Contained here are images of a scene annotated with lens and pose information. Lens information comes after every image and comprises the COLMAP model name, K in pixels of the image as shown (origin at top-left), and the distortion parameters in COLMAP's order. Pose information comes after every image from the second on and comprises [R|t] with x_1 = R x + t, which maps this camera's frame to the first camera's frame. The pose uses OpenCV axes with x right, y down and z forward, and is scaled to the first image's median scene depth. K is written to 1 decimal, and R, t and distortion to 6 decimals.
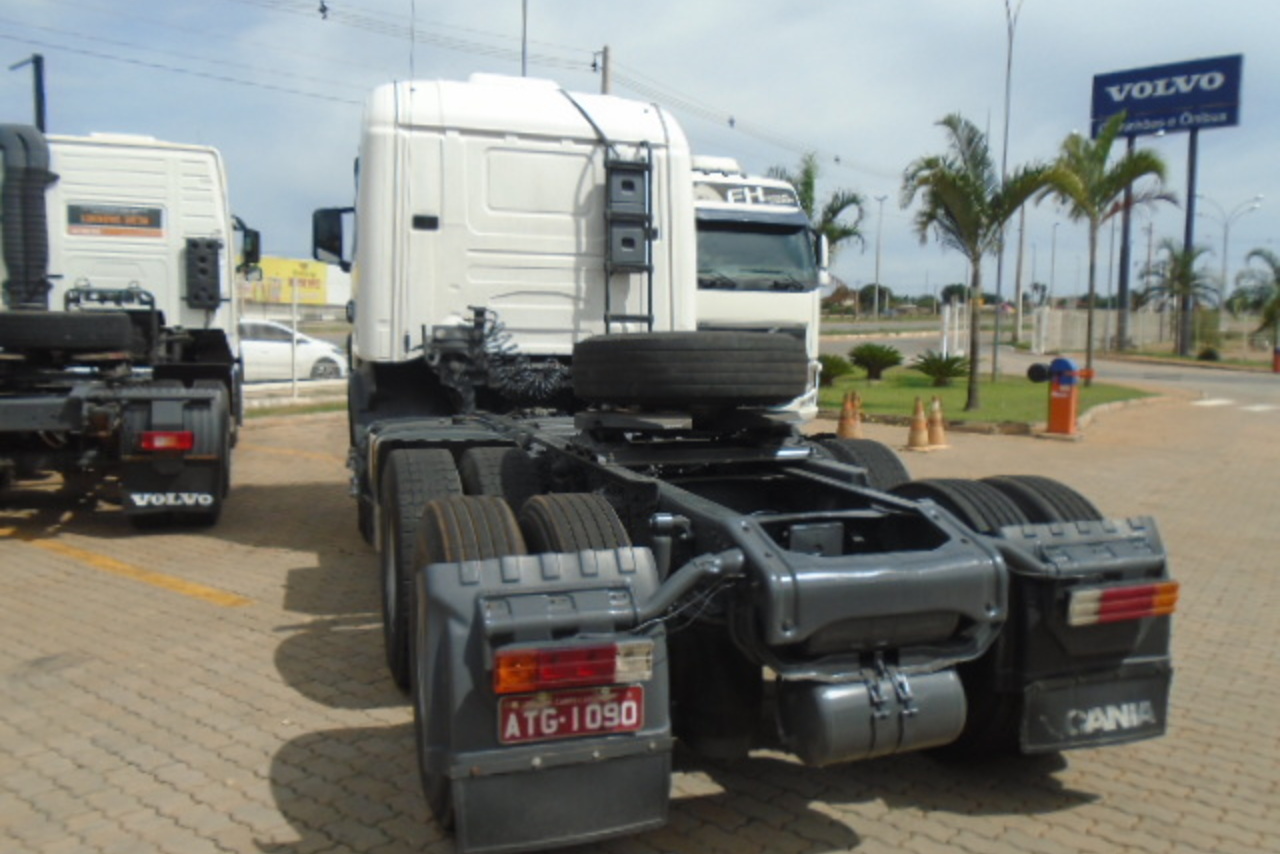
lens RADIAL K [[993.2, 0, 640.0], [0, 993.2, 427.0], [0, 0, 1]] dist [-0.004866, 0.004704]
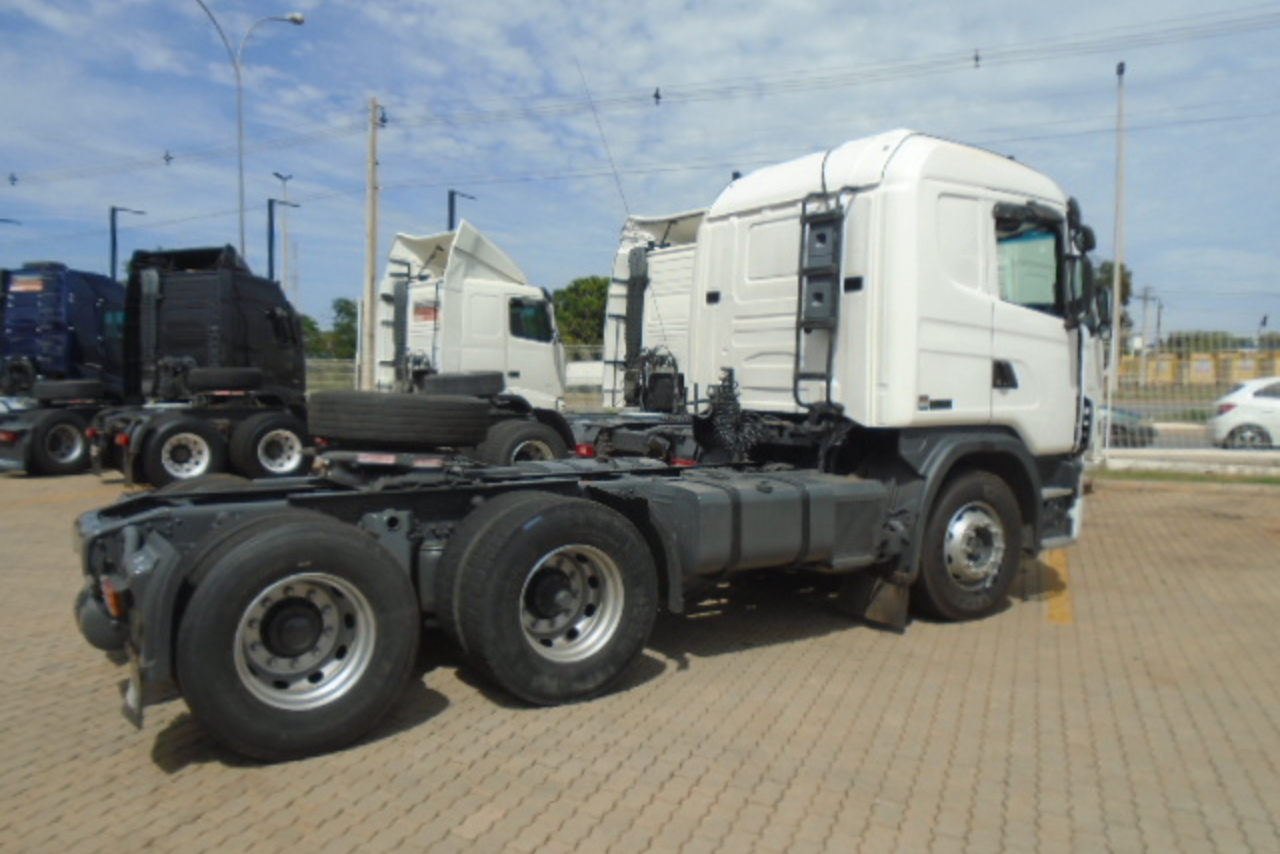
lens RADIAL K [[993.2, 0, 640.0], [0, 993.2, 427.0], [0, 0, 1]] dist [-0.004866, 0.004704]
pose [[0.244439, 0.044522, -0.968642, 0.886749], [-0.100800, 0.994700, 0.020283, -0.064623], [0.964411, 0.092681, 0.247632, 0.613327]]
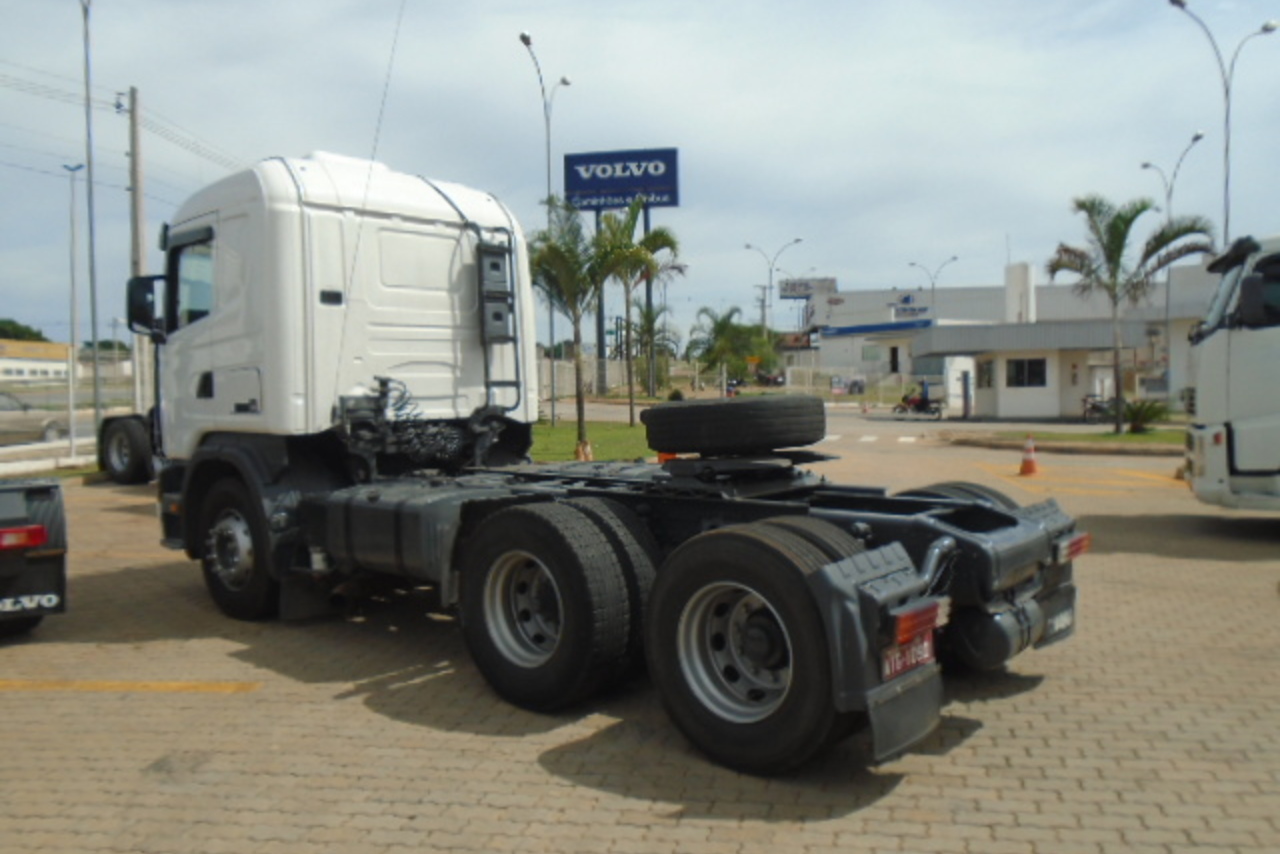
lens RADIAL K [[992.1, 0, 640.0], [0, 992.1, 427.0], [0, 0, 1]] dist [-0.009115, -0.002033]
pose [[0.863737, -0.051763, 0.501277, -0.445955], [0.077620, 0.996506, -0.030843, -0.014235], [-0.497929, 0.065549, 0.864737, -0.042486]]
